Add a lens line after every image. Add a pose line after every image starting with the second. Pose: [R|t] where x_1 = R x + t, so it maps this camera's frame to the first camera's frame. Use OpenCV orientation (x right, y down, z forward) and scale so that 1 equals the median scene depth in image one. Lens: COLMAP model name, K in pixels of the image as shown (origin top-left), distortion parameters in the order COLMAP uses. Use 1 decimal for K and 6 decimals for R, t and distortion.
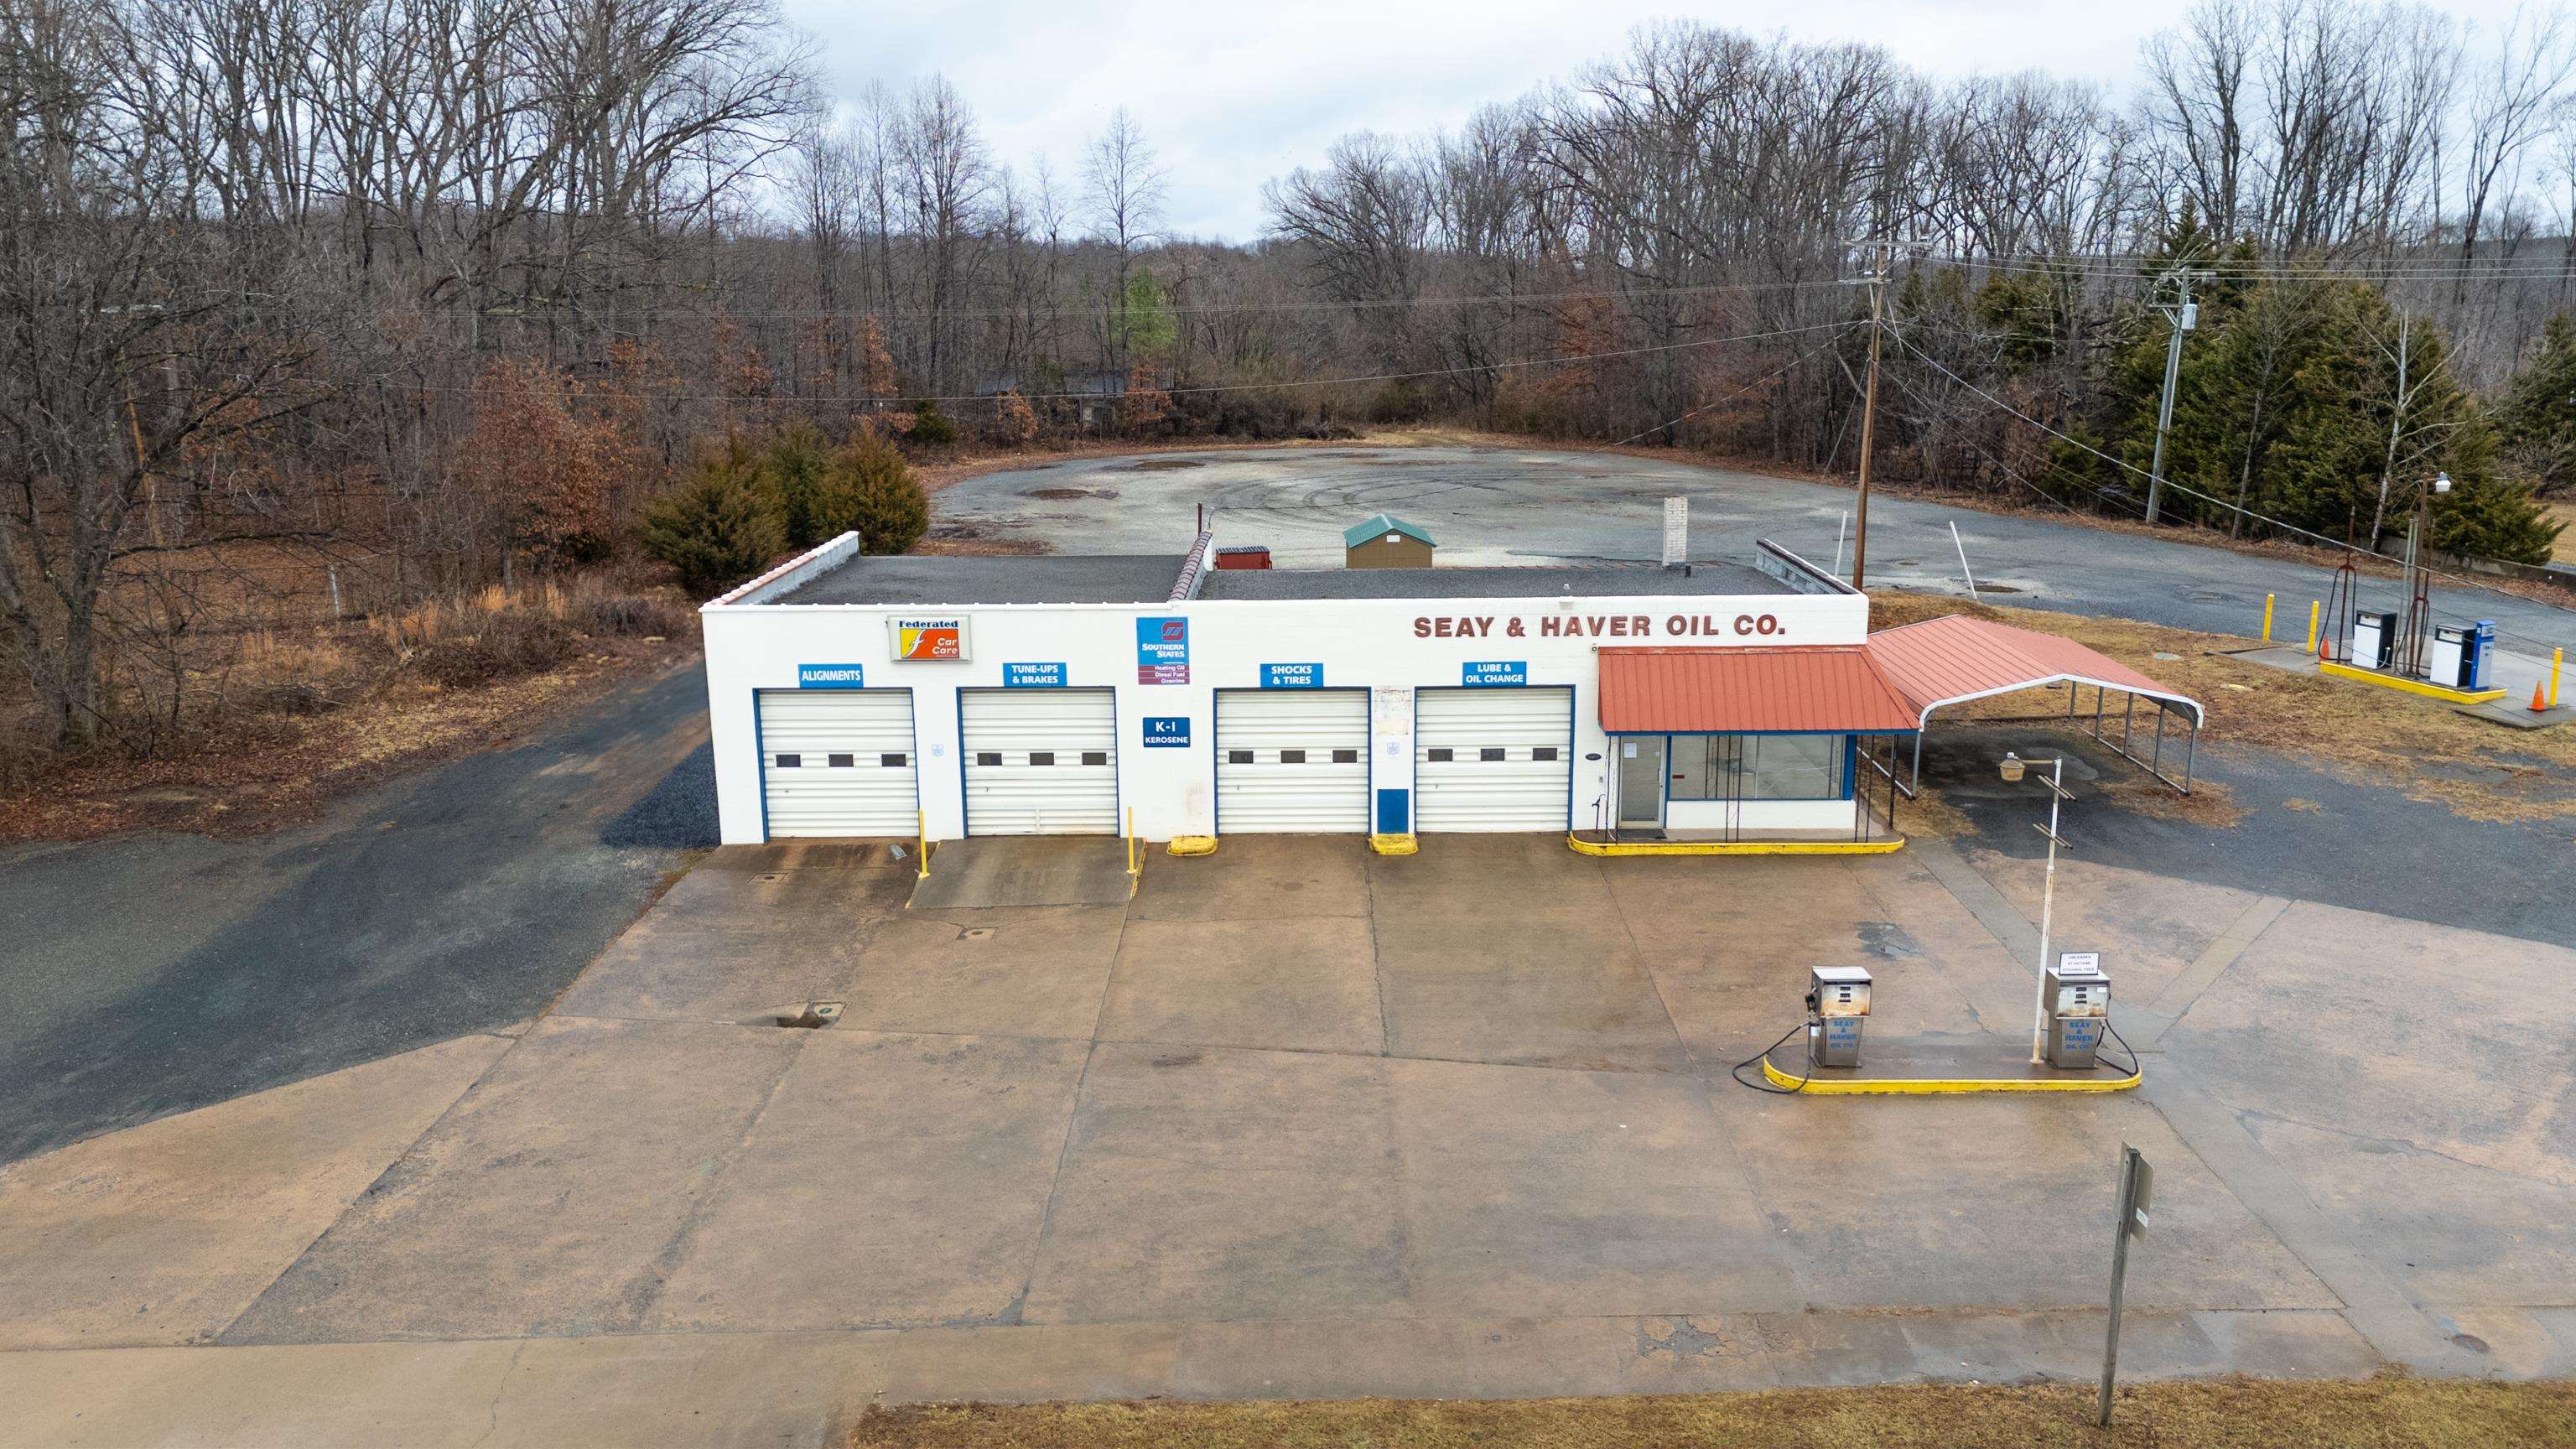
lens RADIAL K [[1887.5, 0, 1288.0], [0, 1887.5, 724.5], [0, 0, 1]] dist [0.104022, -0.120980]
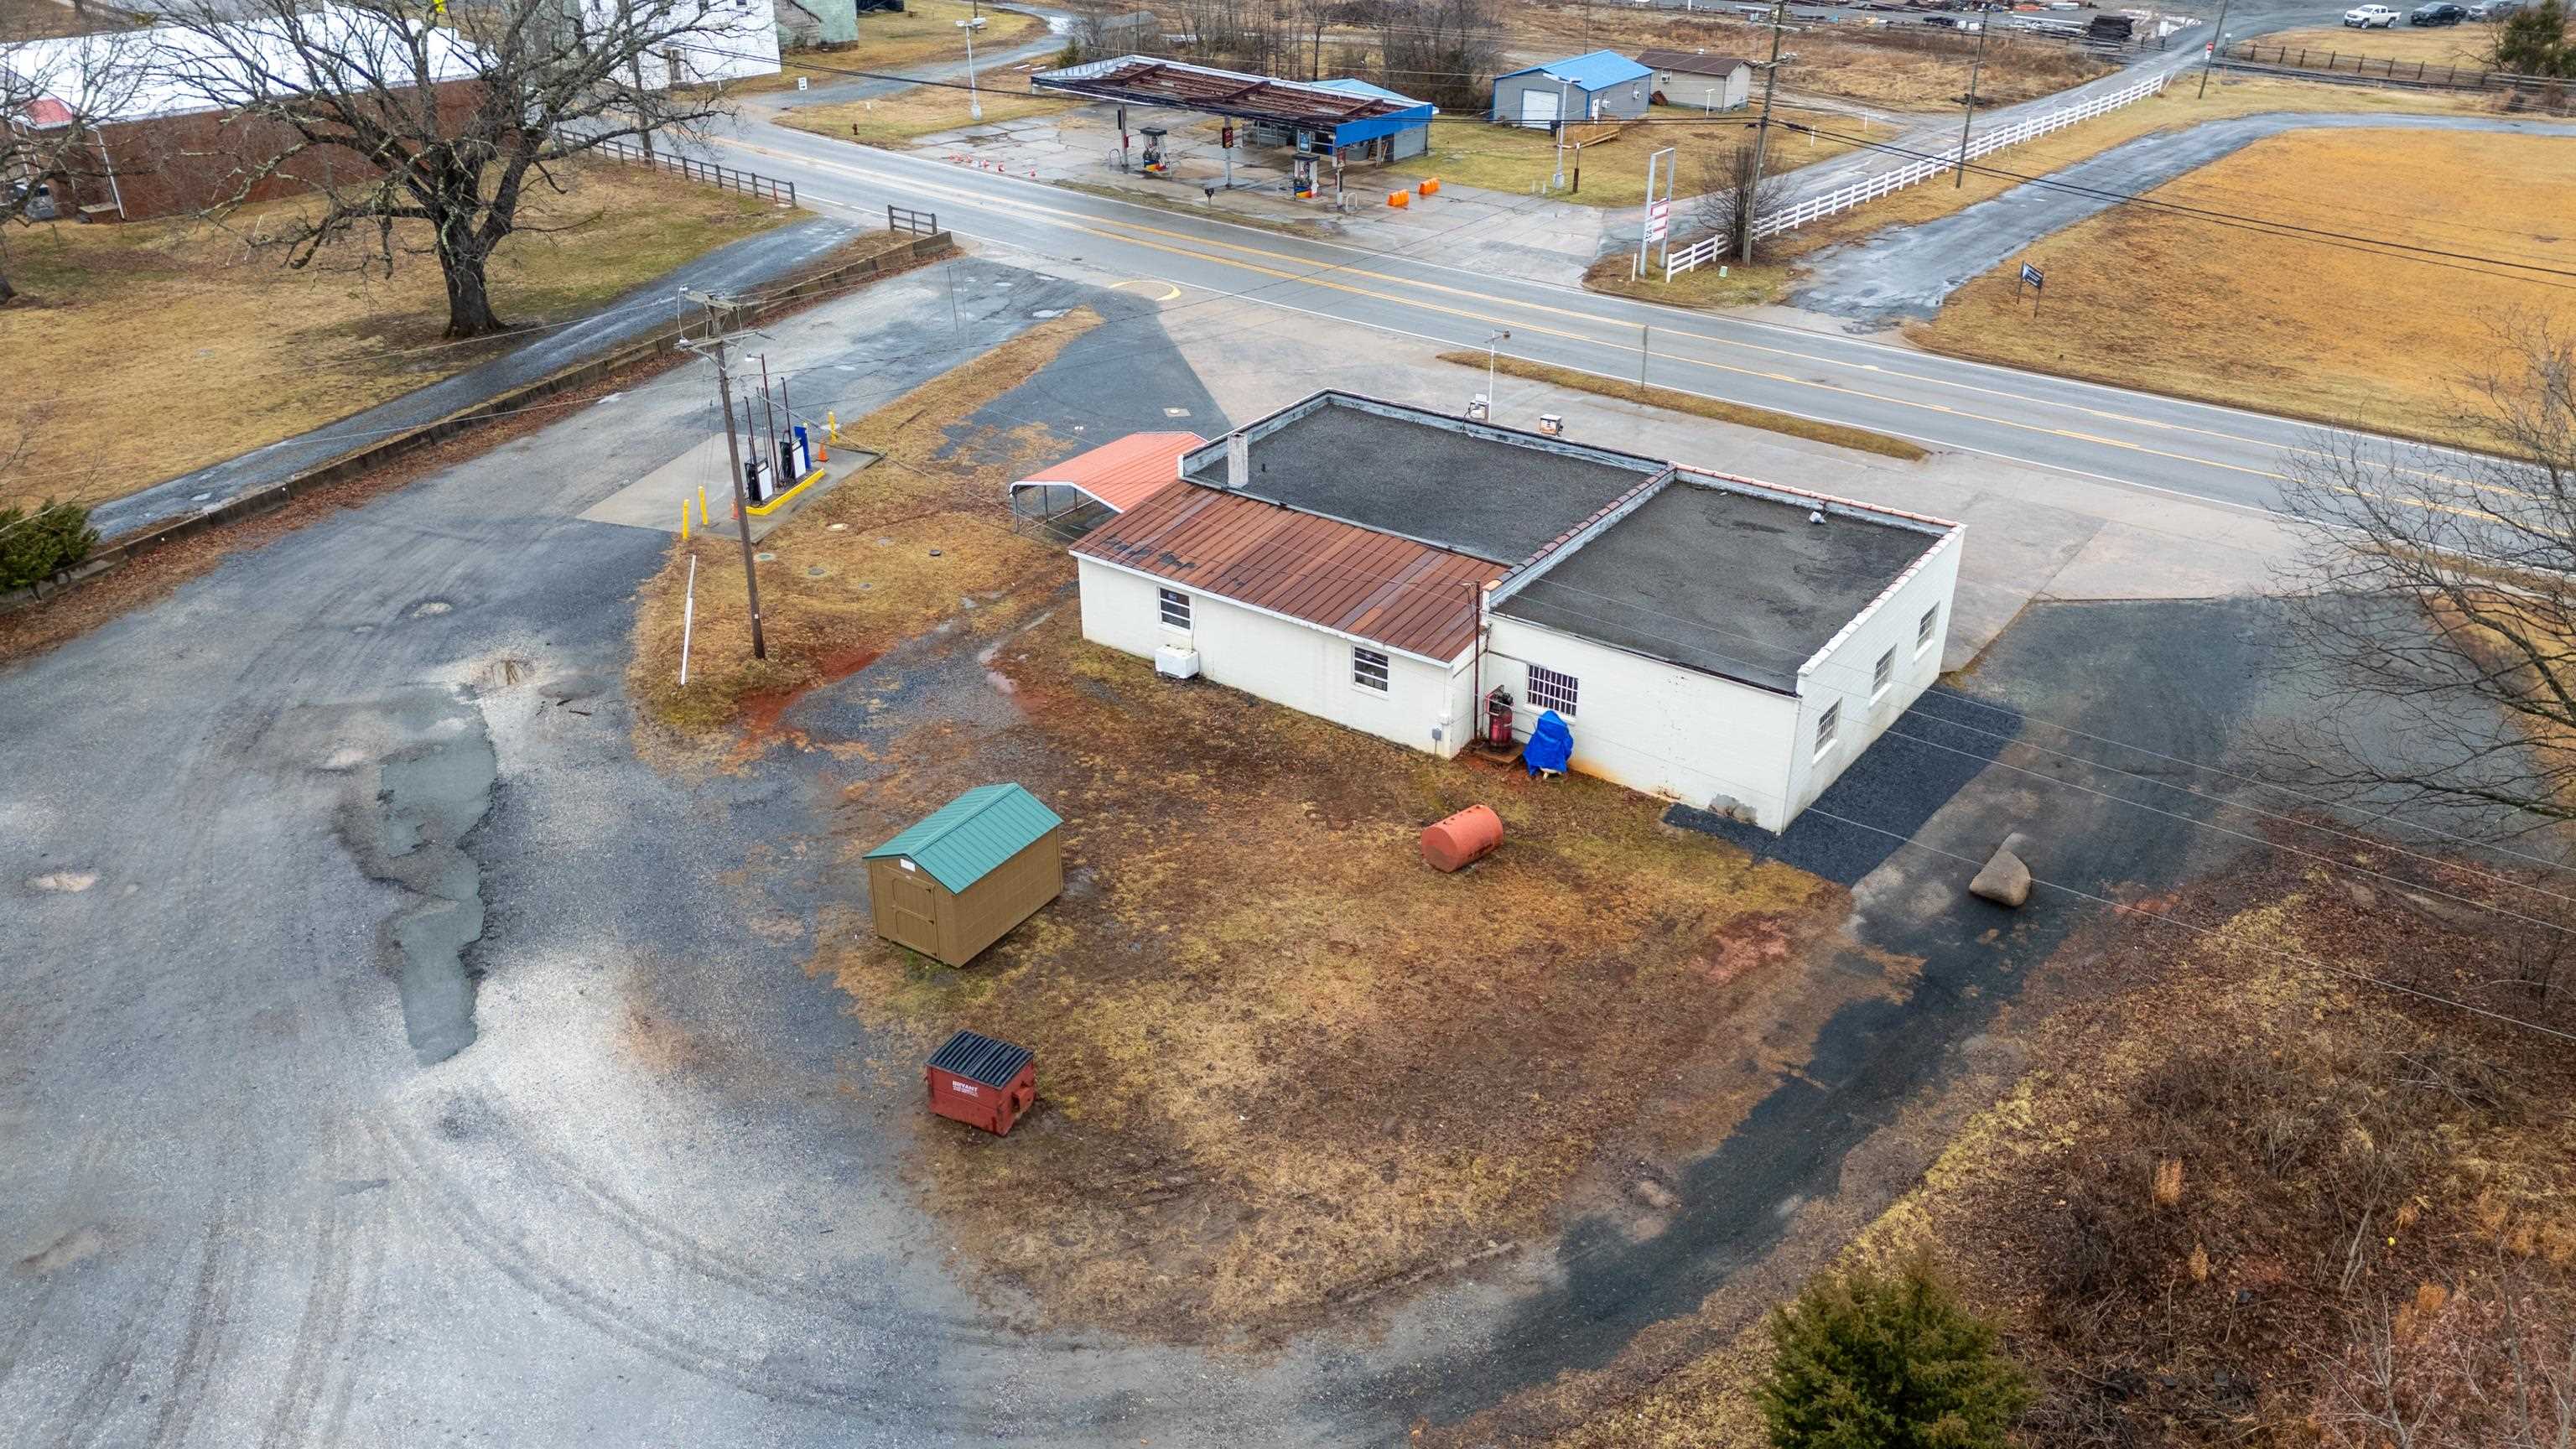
lens RADIAL K [[1887.5, 0, 1288.0], [0, 1887.5, 724.5], [0, 0, 1]] dist [0.104022, -0.120980]
pose [[-0.821599, -0.258574, 0.508049, -0.674699], [0.138234, 0.774246, 0.617604, -0.943470], [-0.553052, 0.577652, -0.600376, 2.288857]]
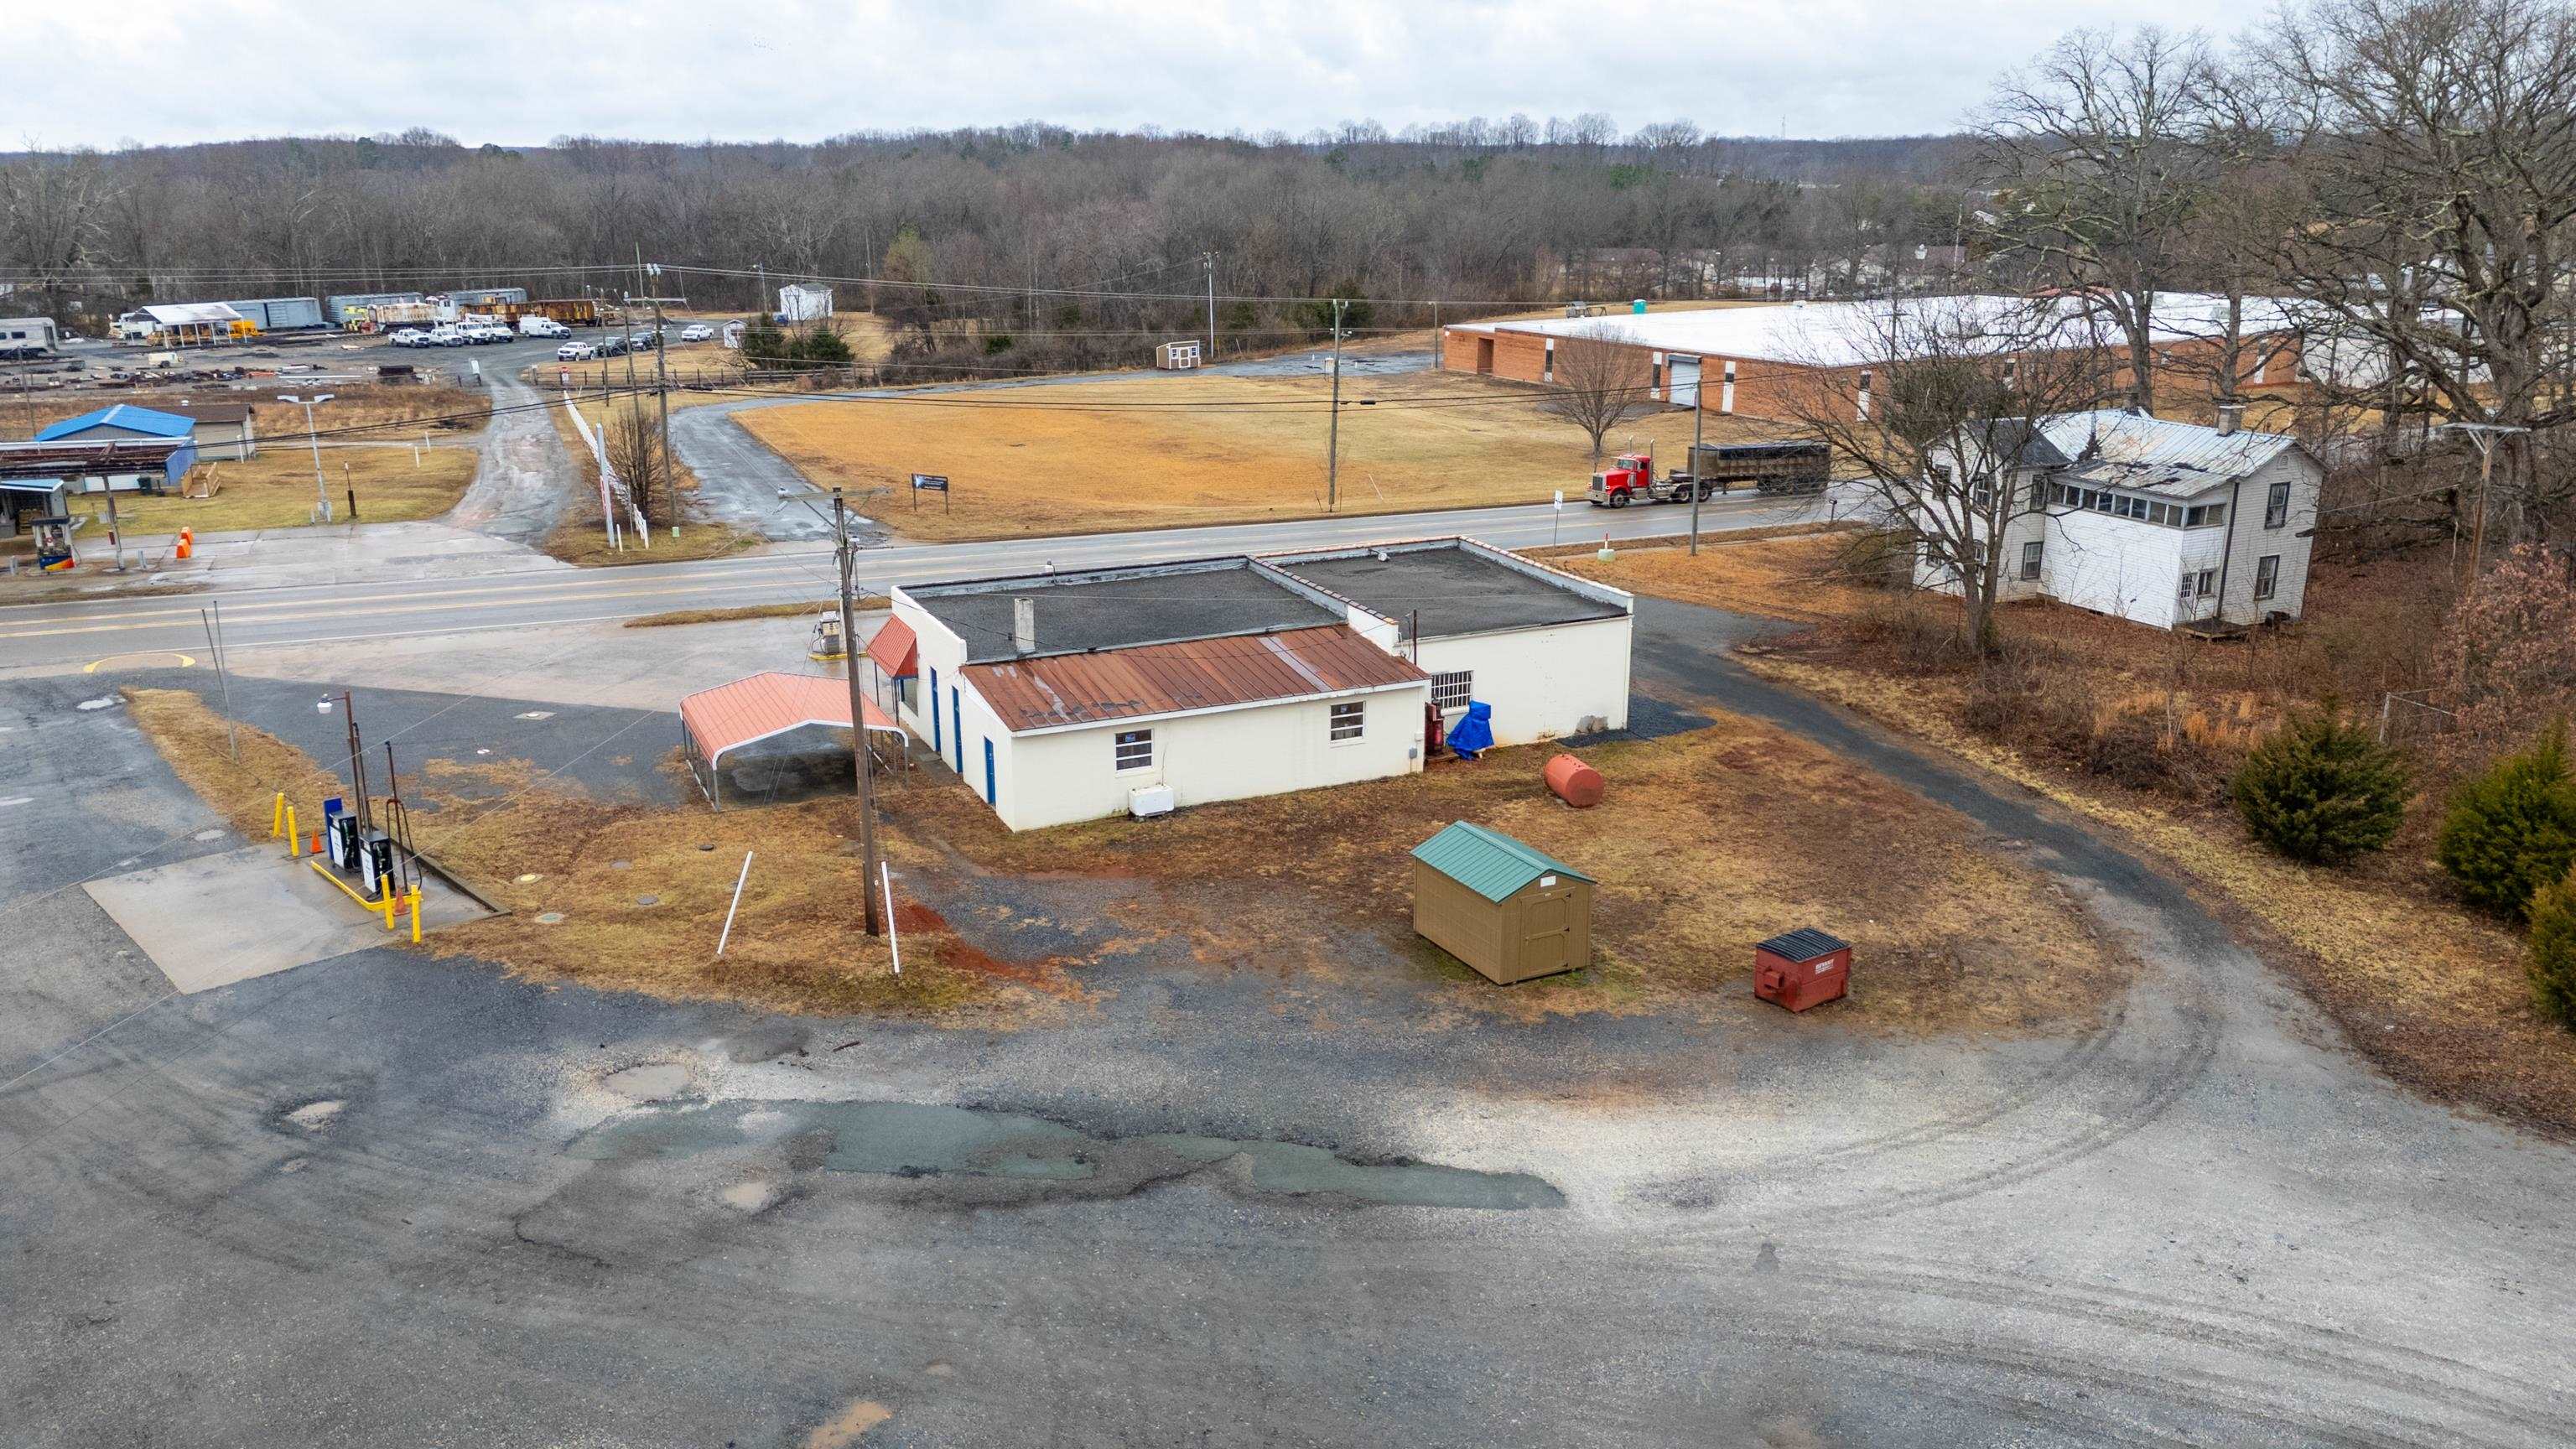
lens RADIAL K [[1887.5, 0, 1288.0], [0, 1887.5, 724.5], [0, 0, 1]] dist [0.104022, -0.120980]
pose [[-0.900446, 0.134619, -0.413612, 0.715933], [-0.087869, 0.875001, 0.476081, -0.826290], [0.426001, 0.465028, -0.776062, 2.576022]]
